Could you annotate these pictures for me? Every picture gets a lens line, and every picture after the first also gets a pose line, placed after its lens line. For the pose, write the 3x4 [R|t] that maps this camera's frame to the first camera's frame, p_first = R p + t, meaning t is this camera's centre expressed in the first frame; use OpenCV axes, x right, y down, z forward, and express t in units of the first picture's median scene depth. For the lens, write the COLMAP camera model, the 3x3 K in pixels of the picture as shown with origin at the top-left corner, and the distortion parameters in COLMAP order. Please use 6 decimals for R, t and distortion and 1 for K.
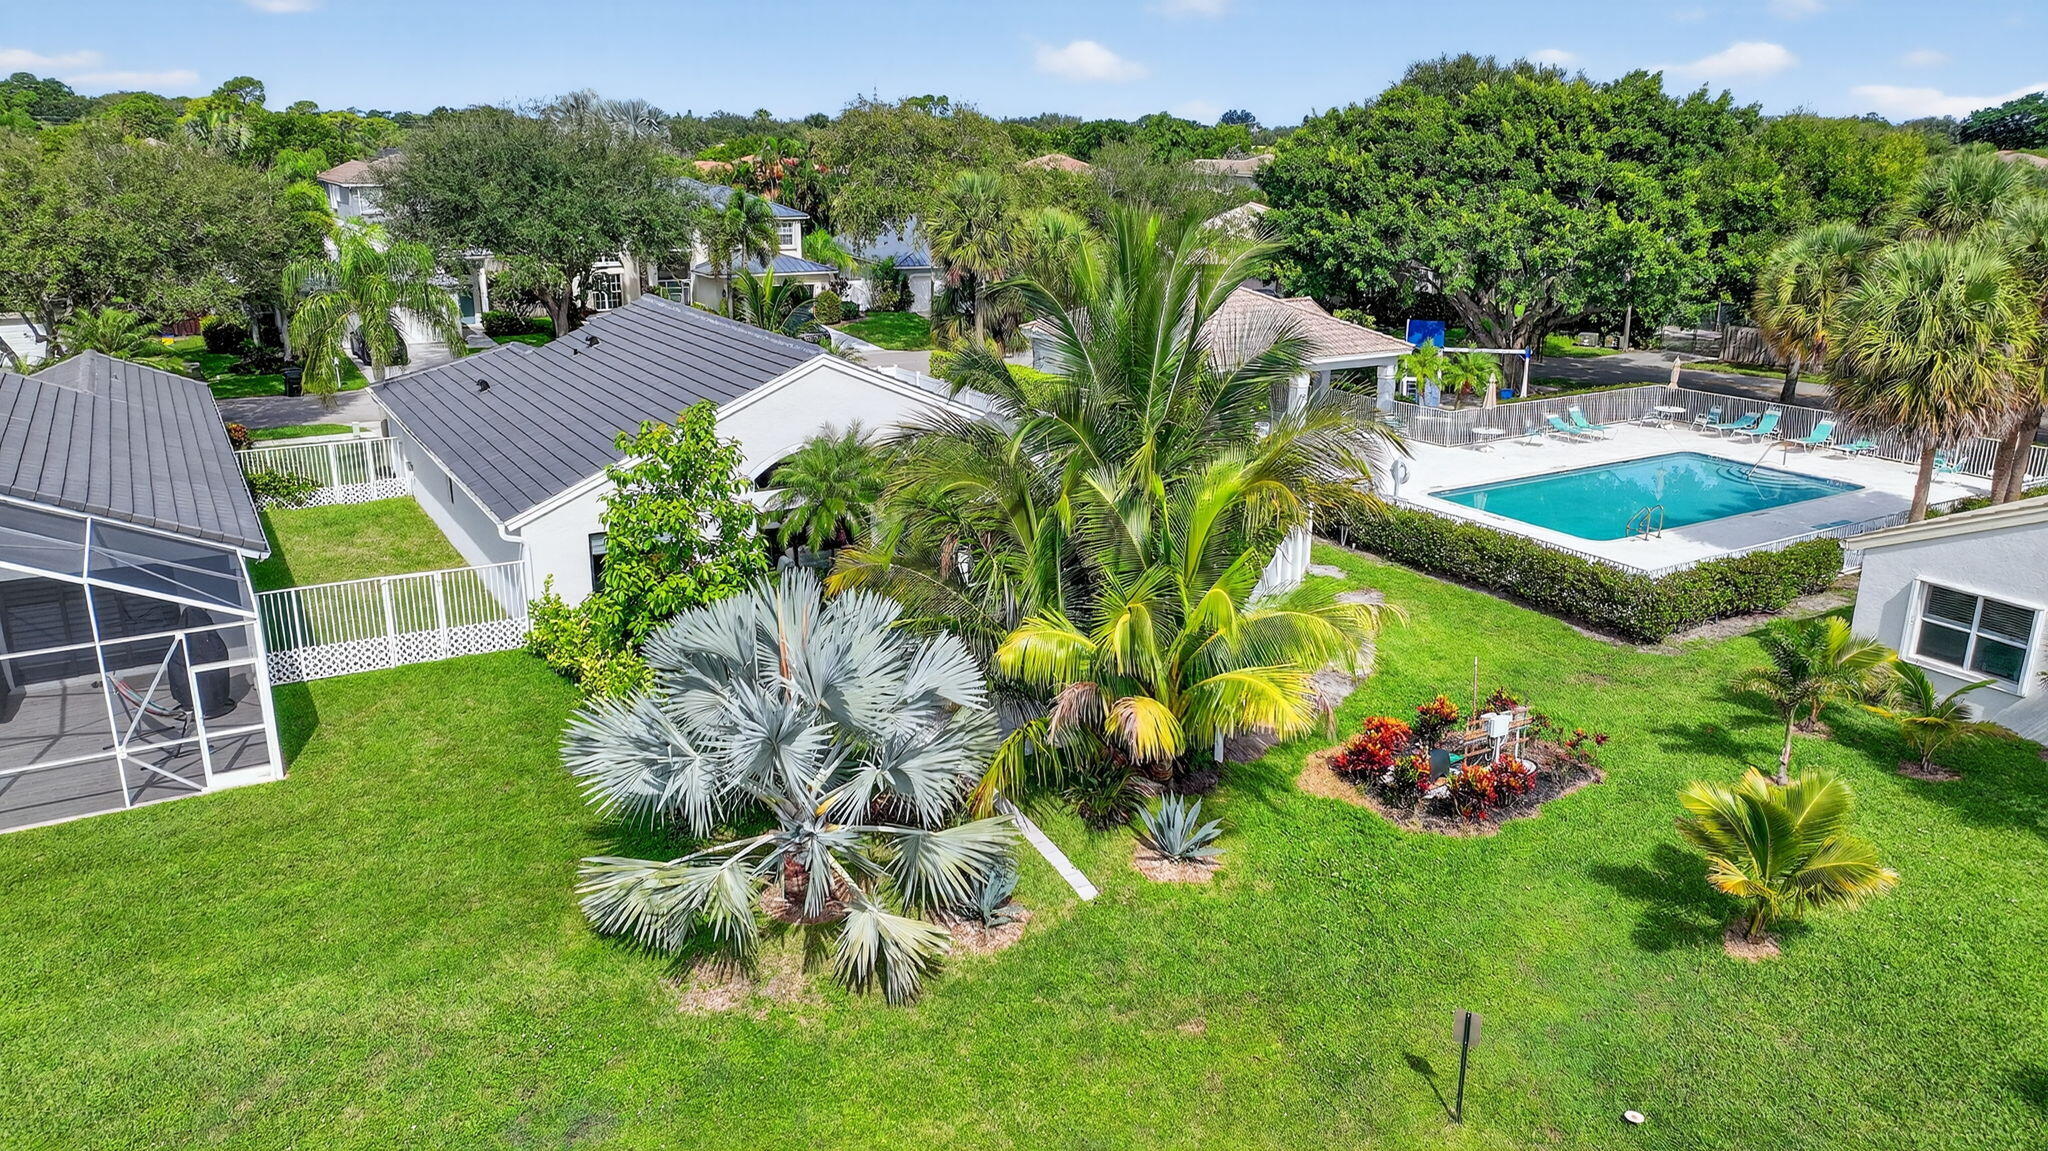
lens RADIAL K [[1591.2, 0, 1024.0], [0, 1591.2, 575.5], [0, 0, 1]] dist [0.000580, 0.000541]
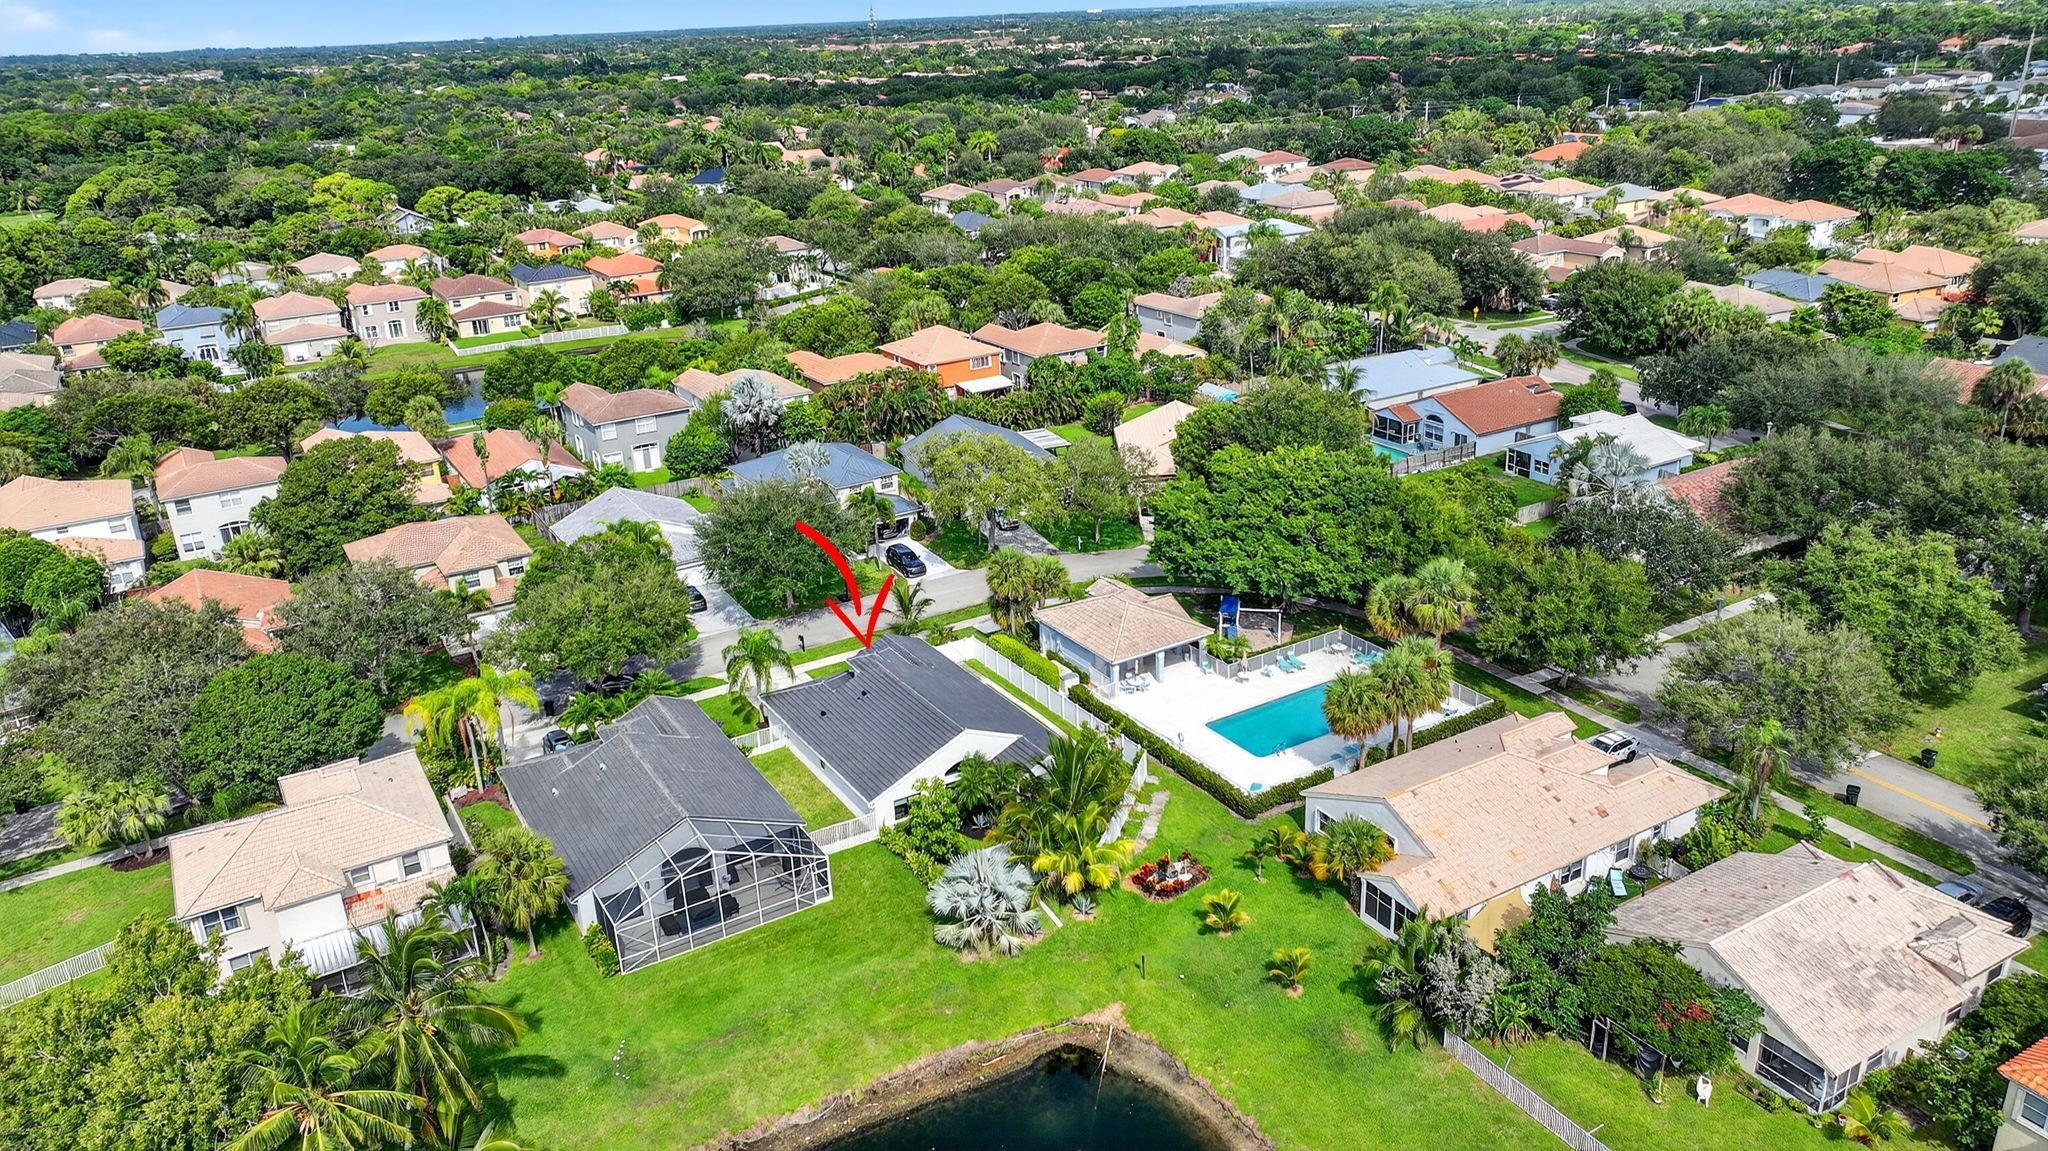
lens RADIAL K [[1591.2, 0, 1024.0], [0, 1591.2, 575.5], [0, 0, 1]] dist [0.000580, 0.000541]
pose [[0.998808, -0.047106, -0.012816, 0.042832], [0.047883, 0.996453, 0.069200, -0.899806], [0.009511, -0.069732, 0.997520, -2.737800]]
